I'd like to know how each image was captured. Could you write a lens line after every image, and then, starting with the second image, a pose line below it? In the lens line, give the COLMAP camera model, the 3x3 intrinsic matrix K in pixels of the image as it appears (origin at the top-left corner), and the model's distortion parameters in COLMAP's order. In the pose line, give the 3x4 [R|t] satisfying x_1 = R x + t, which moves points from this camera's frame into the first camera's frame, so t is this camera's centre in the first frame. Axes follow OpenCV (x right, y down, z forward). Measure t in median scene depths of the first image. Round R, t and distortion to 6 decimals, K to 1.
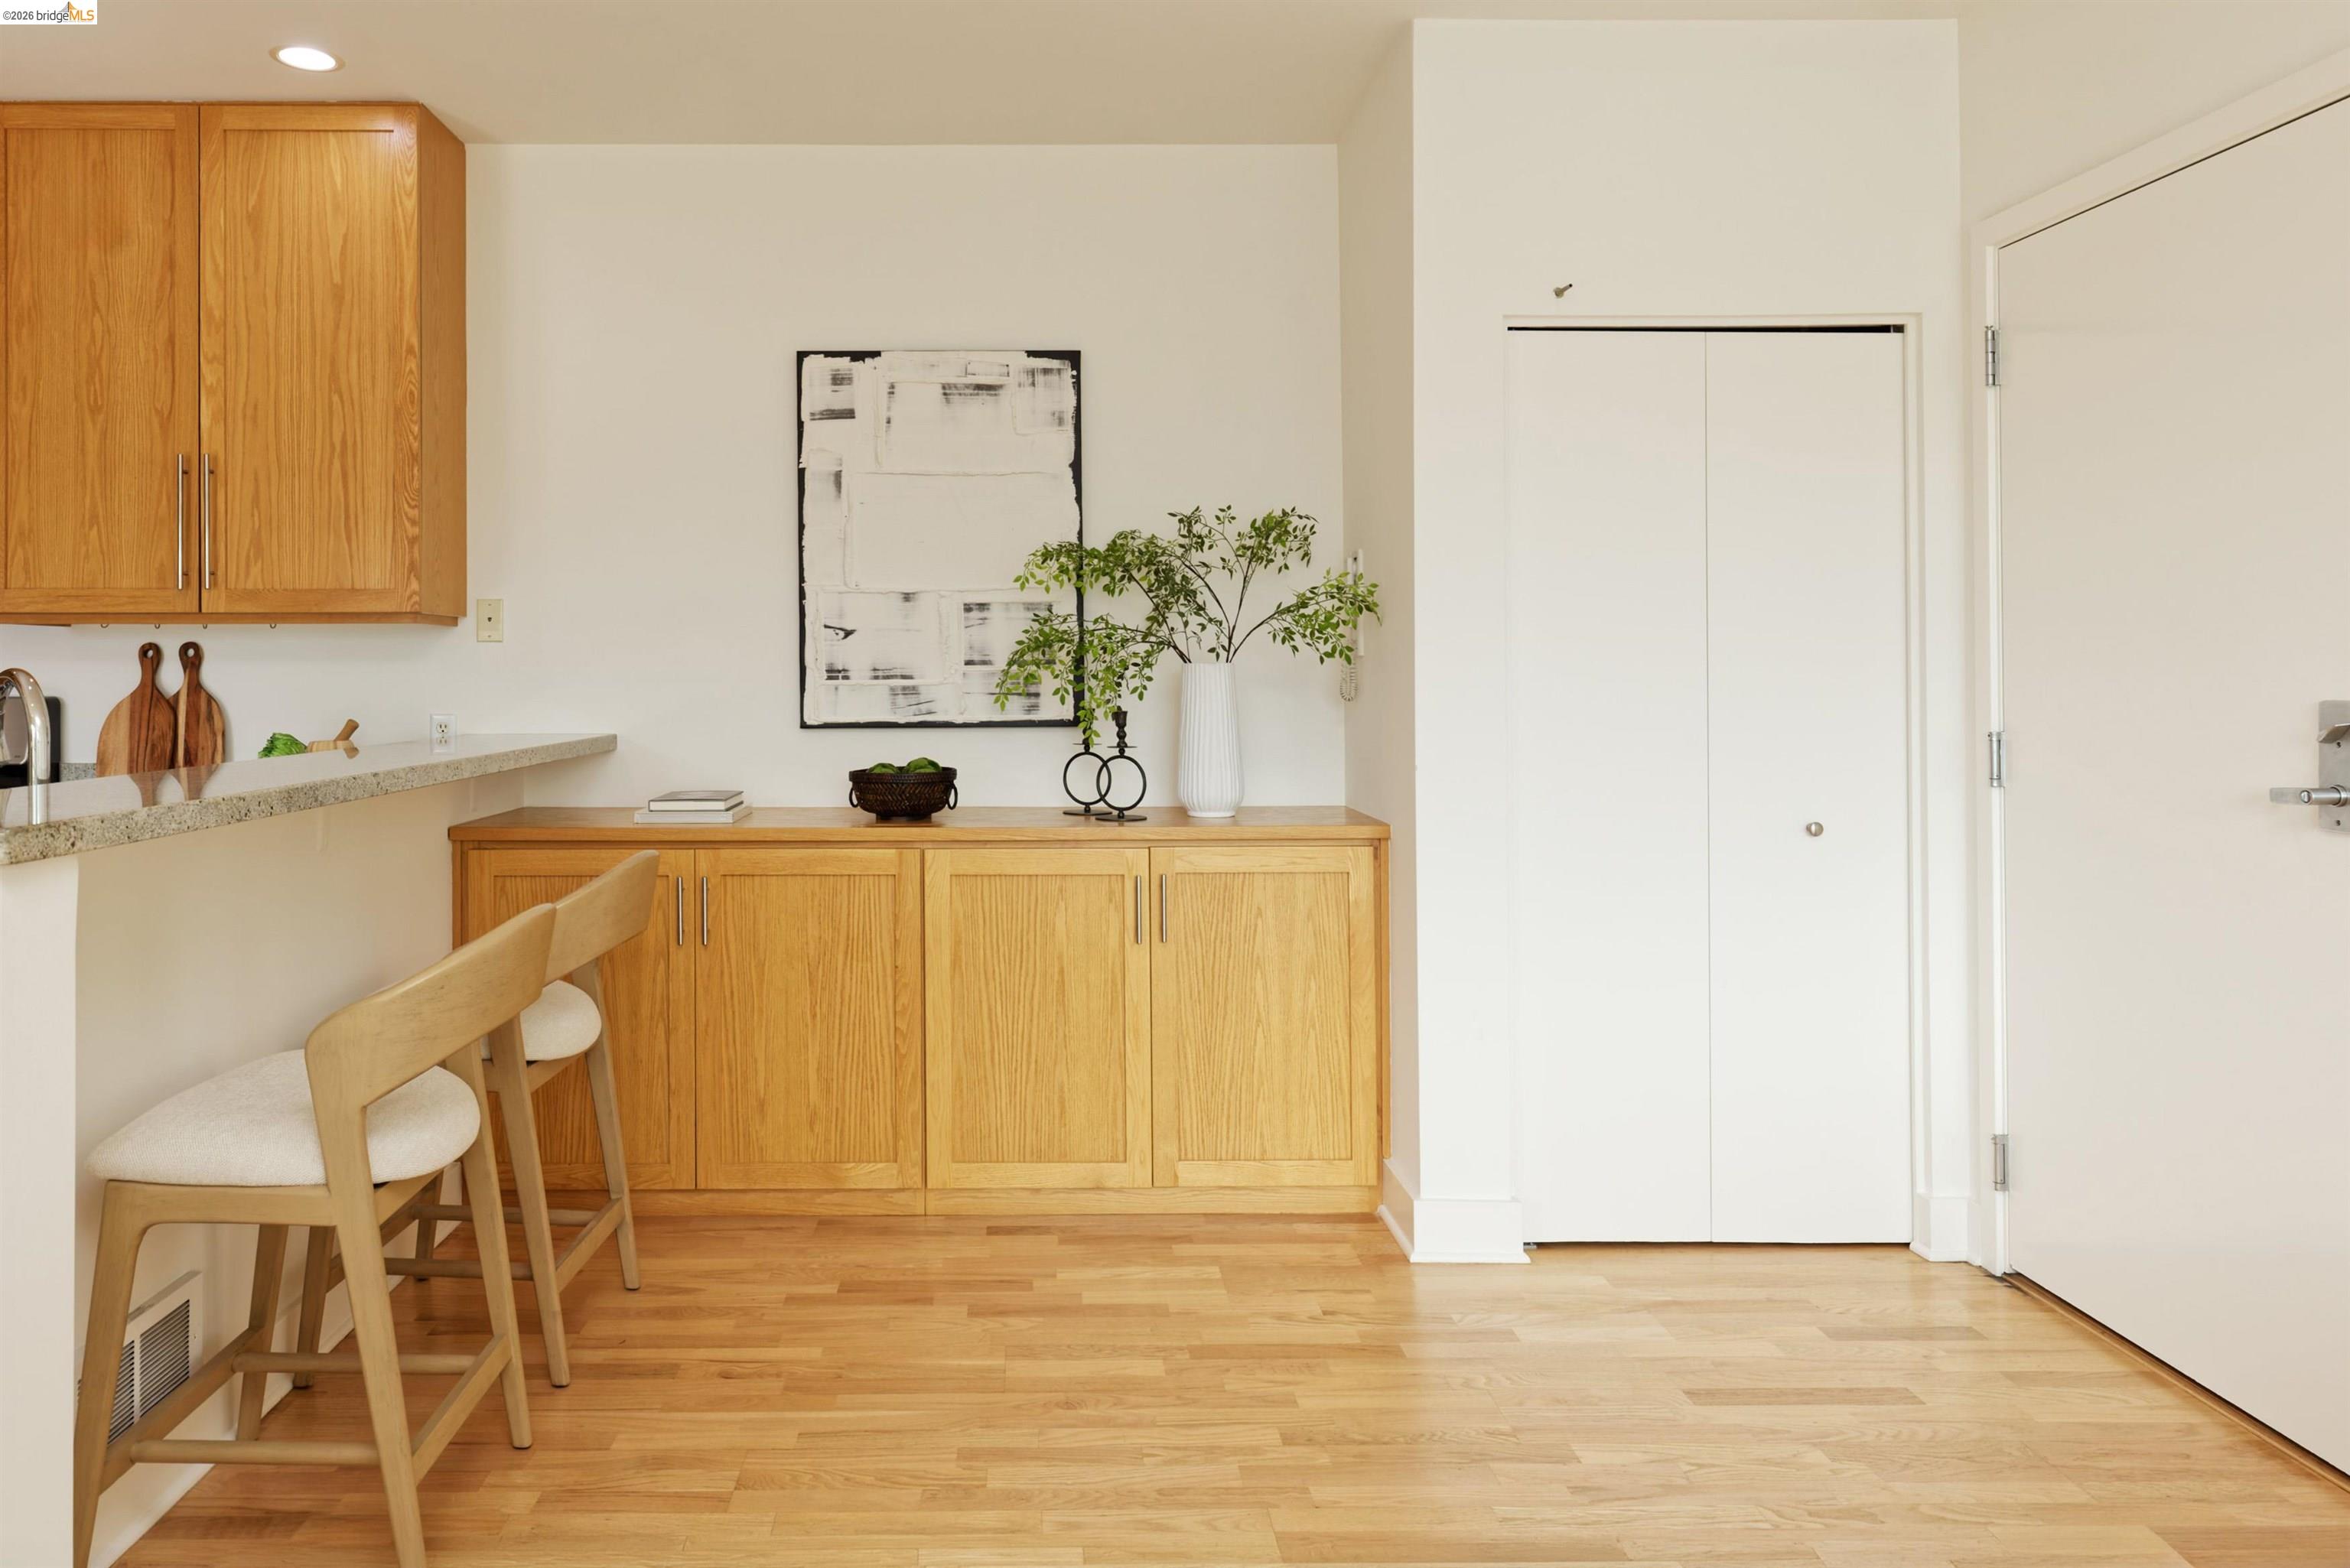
lens RADIAL K [[1535.0, 0, 1036.0], [0, 1535.0, 660.6], [0, 0, 1]] dist [0.004950, -0.002202]
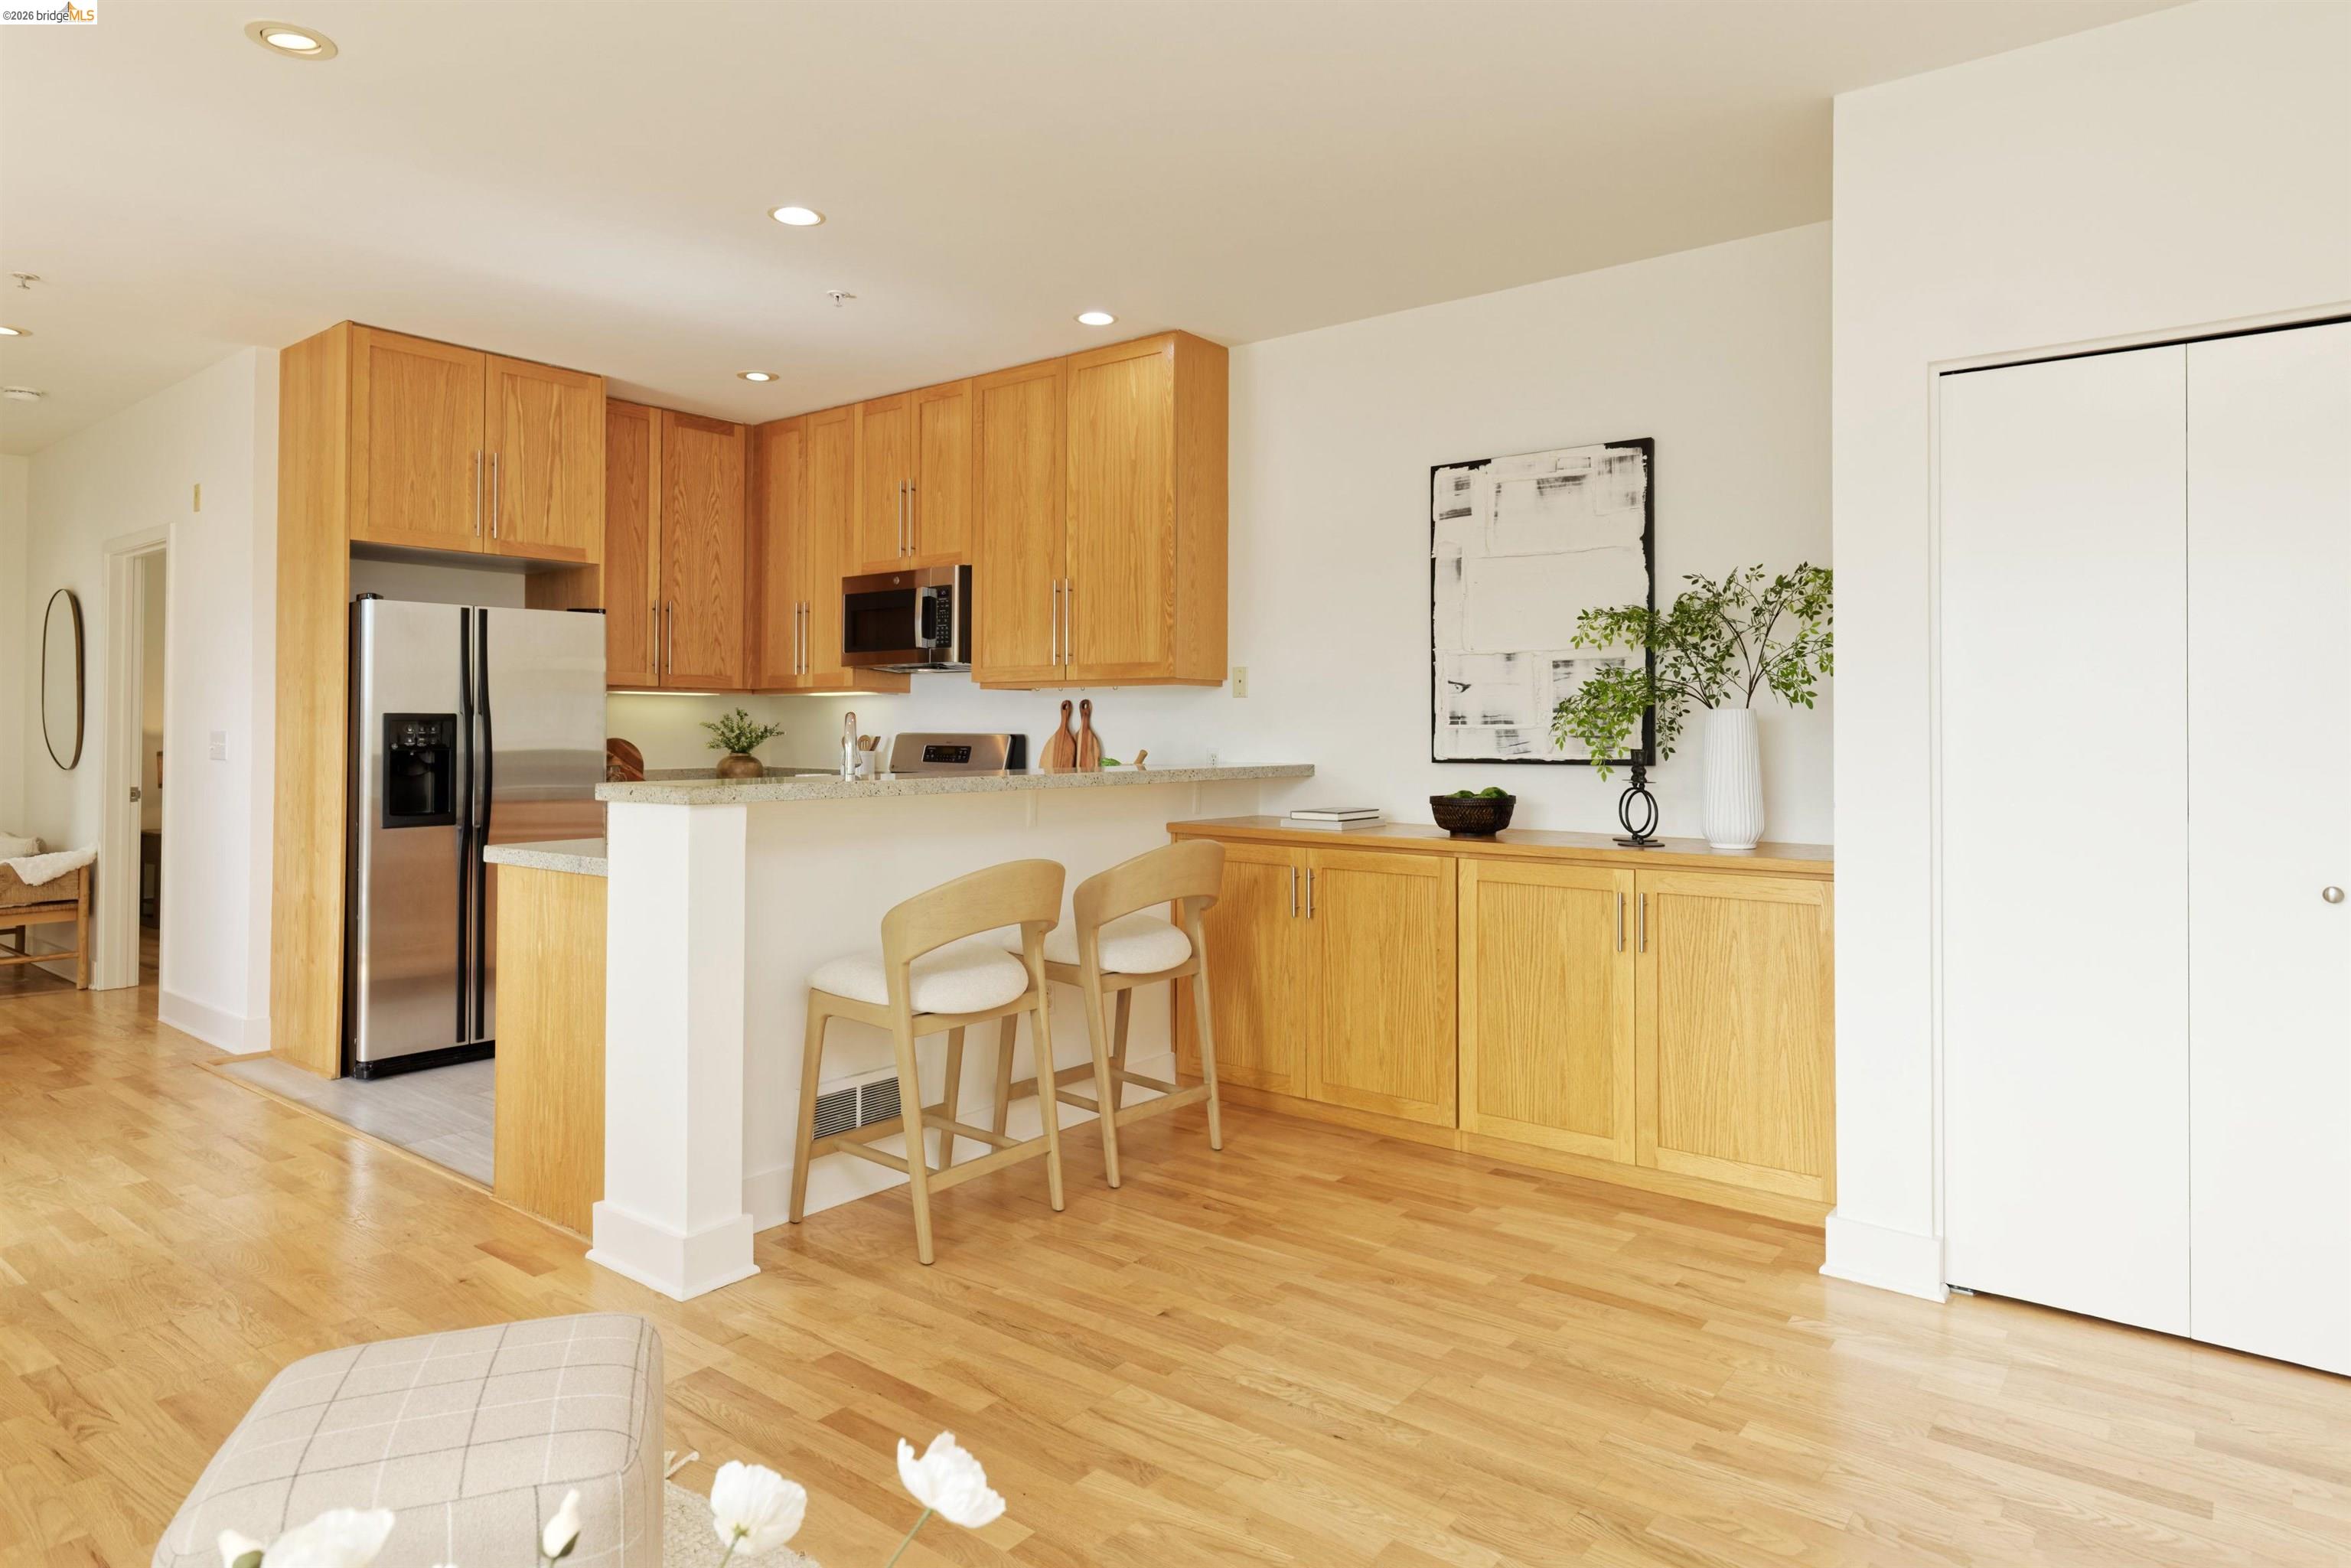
lens RADIAL K [[1363.2, 0, 1234.4], [0, 1363.2, 705.8], [0, 0, 1]] dist [0.002552, -0.000259]
pose [[0.790787, -0.006675, -0.612055, 0.439402], [0.000405, 0.999946, -0.010381, 0.009412], [0.612092, 0.007961, 0.790747, 0.007360]]
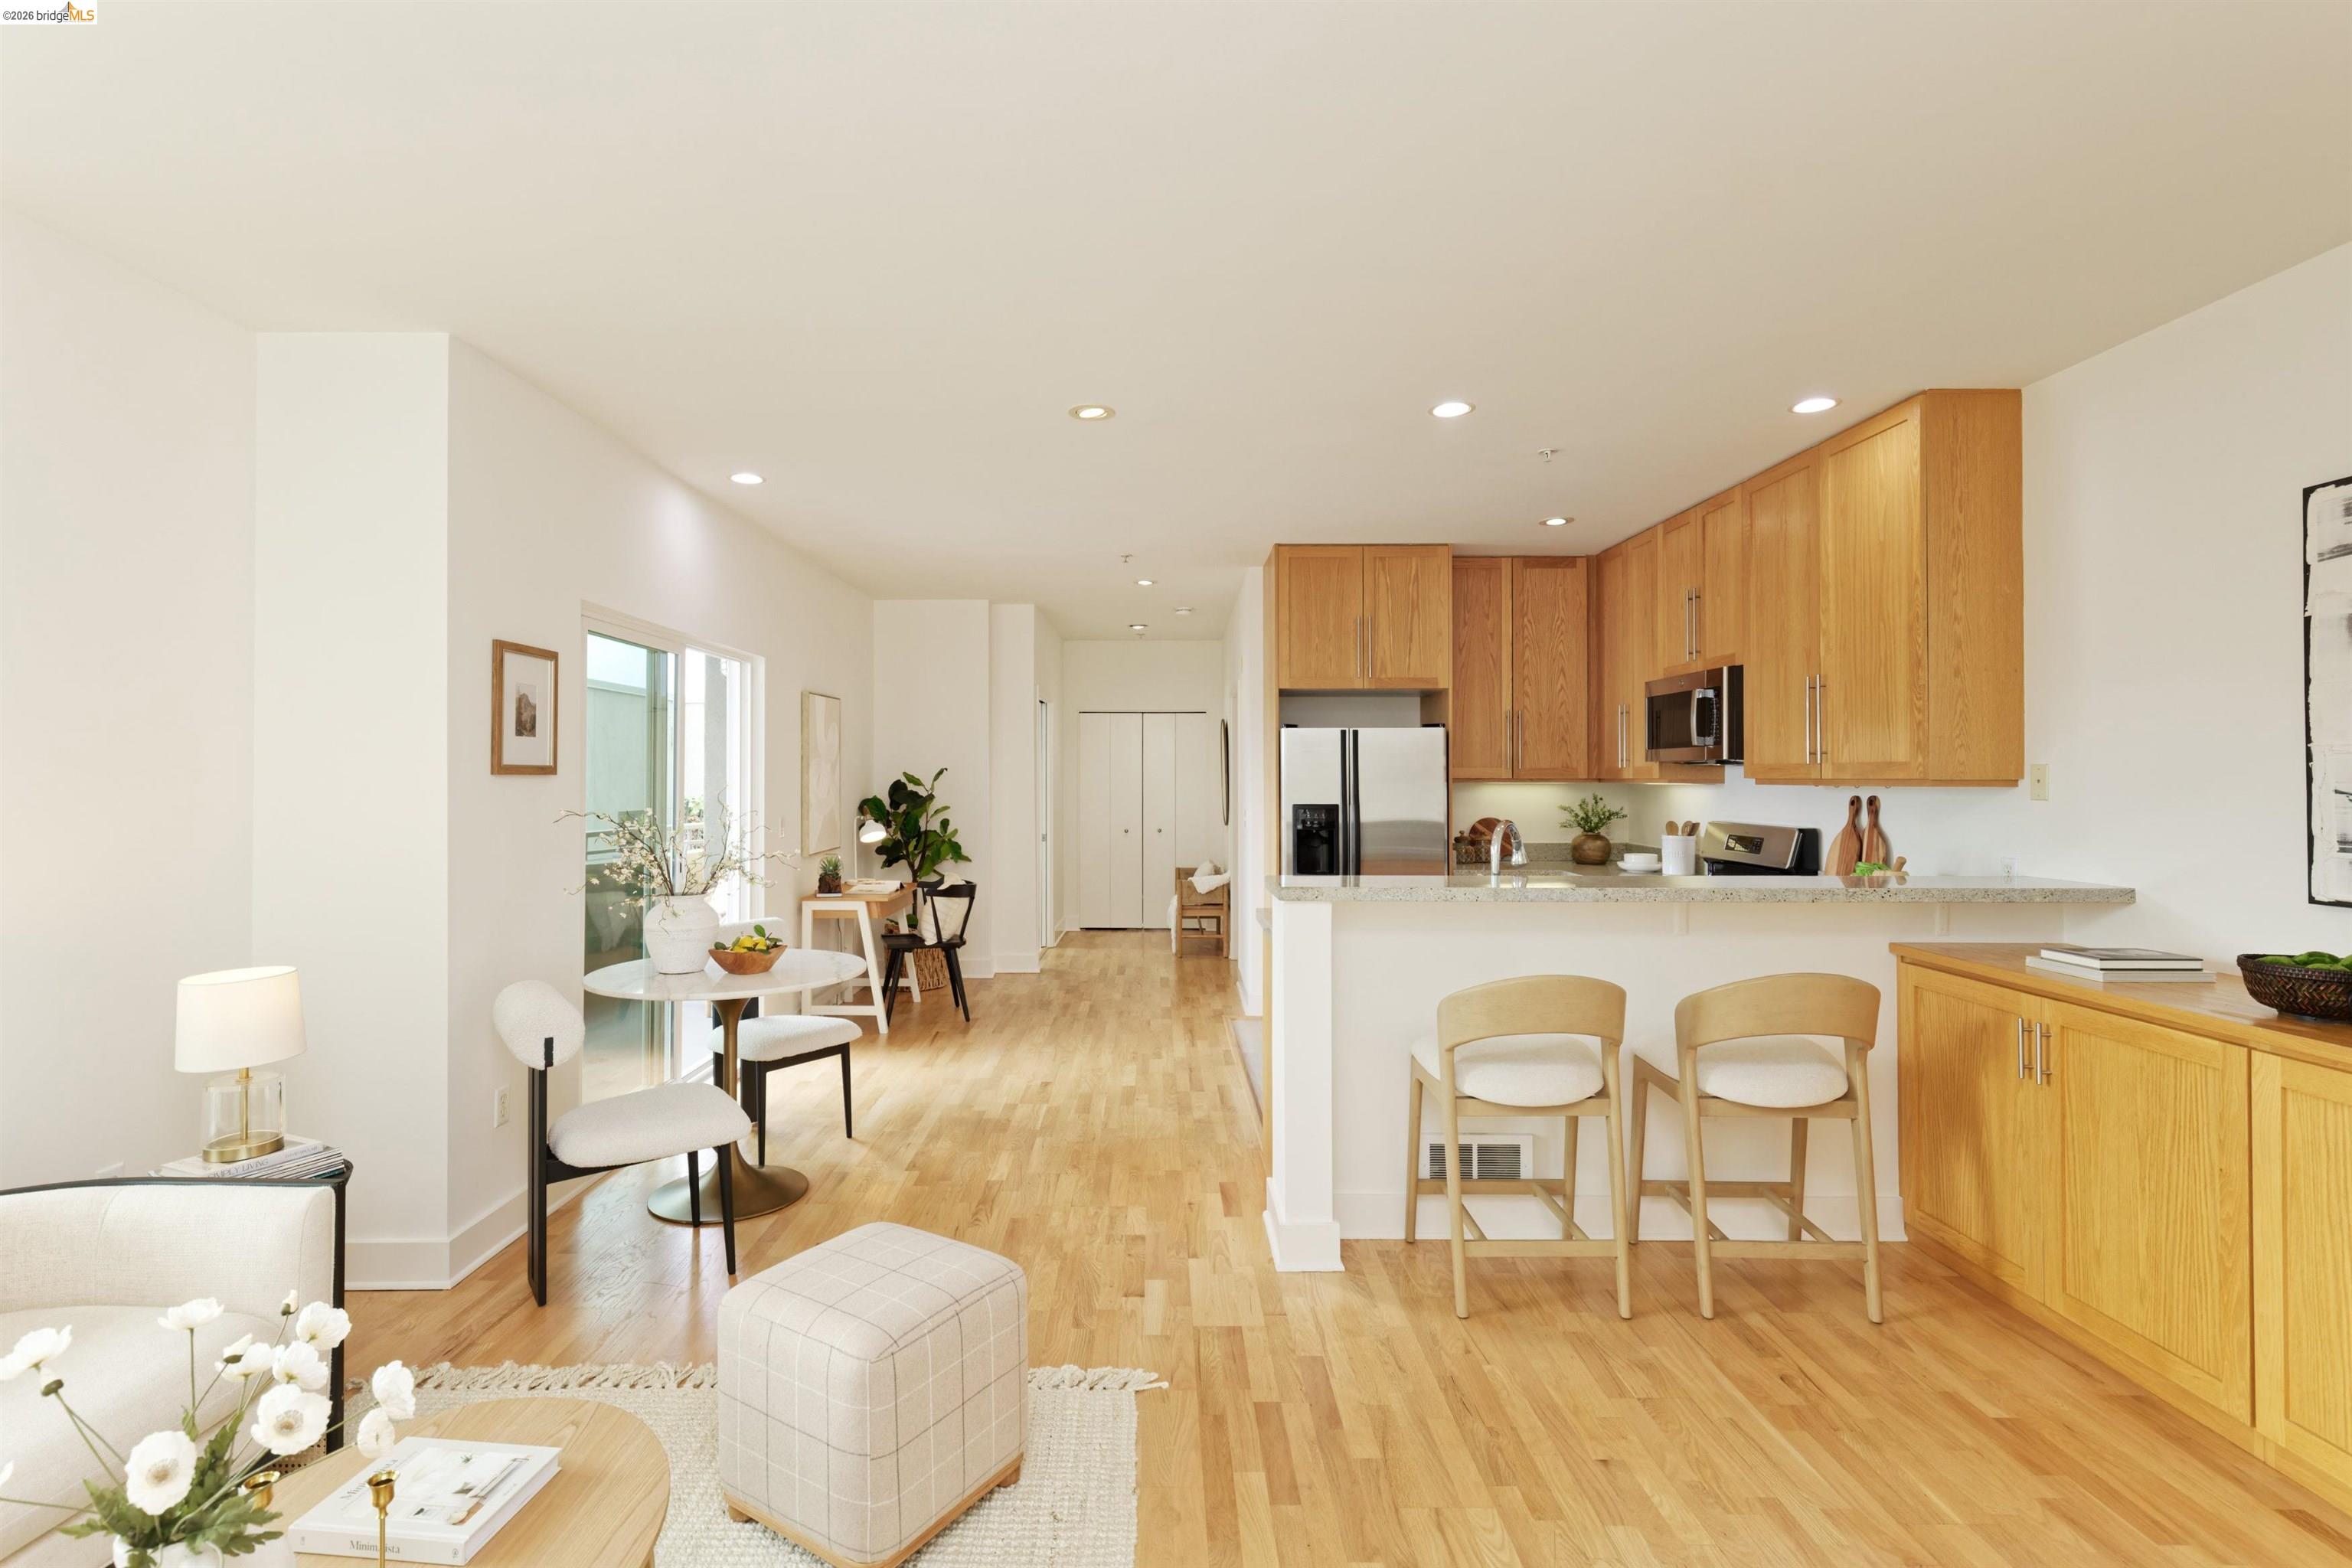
lens RADIAL K [[1088.5, 0, 1129.7], [0, 1088.5, 765.1], [0, 0, 1]] dist [-0.000787, -0.000533]
pose [[-0.031549, -0.008775, -0.999464, 0.550374], [0.006857, 0.999936, -0.008995, -0.039347], [0.999479, -0.007137, -0.031487, 0.348846]]
